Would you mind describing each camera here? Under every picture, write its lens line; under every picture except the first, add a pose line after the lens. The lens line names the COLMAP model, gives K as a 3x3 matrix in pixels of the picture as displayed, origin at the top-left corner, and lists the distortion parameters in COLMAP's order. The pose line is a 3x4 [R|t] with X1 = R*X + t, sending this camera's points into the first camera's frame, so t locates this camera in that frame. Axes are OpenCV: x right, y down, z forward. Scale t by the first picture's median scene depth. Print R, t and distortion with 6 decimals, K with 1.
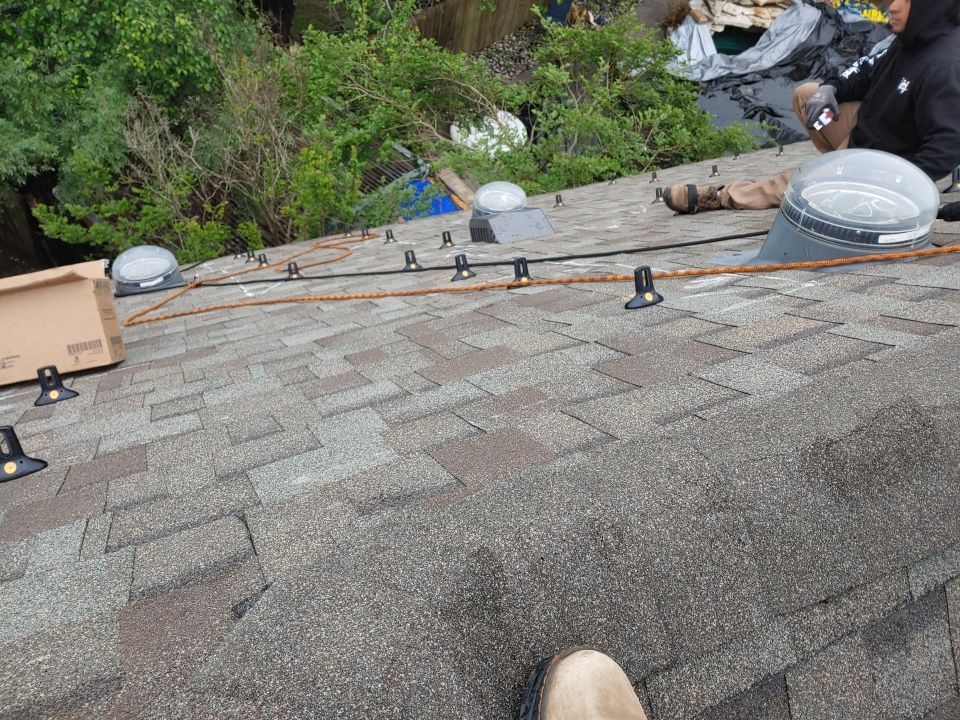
lens RADIAL K [[745.7, 0, 475.6], [0, 745.7, 362.7], [0, 0, 1]] dist [-0.029840, 0.038096]
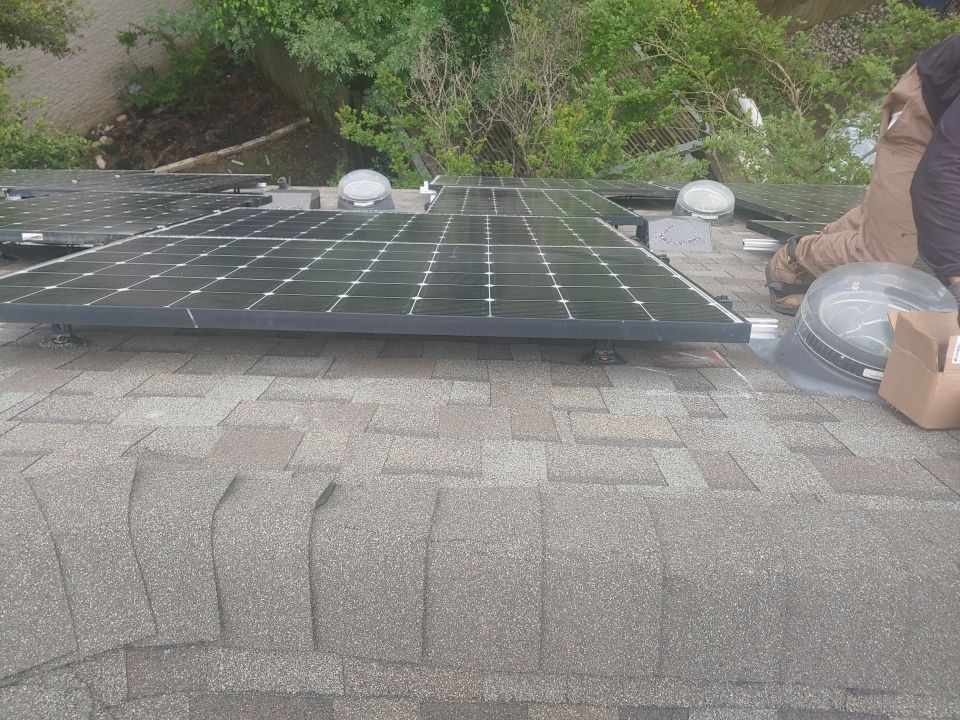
lens RADIAL K [[745.7, 0, 474.6], [0, 745.7, 383.7], [0, 0, 1]] dist [-0.029840, 0.038096]
pose [[0.883323, 0.318518, -0.343929, 0.112206], [-0.280240, 0.946963, 0.157249, -0.041239], [0.375775, -0.042519, 0.925735, -0.001263]]
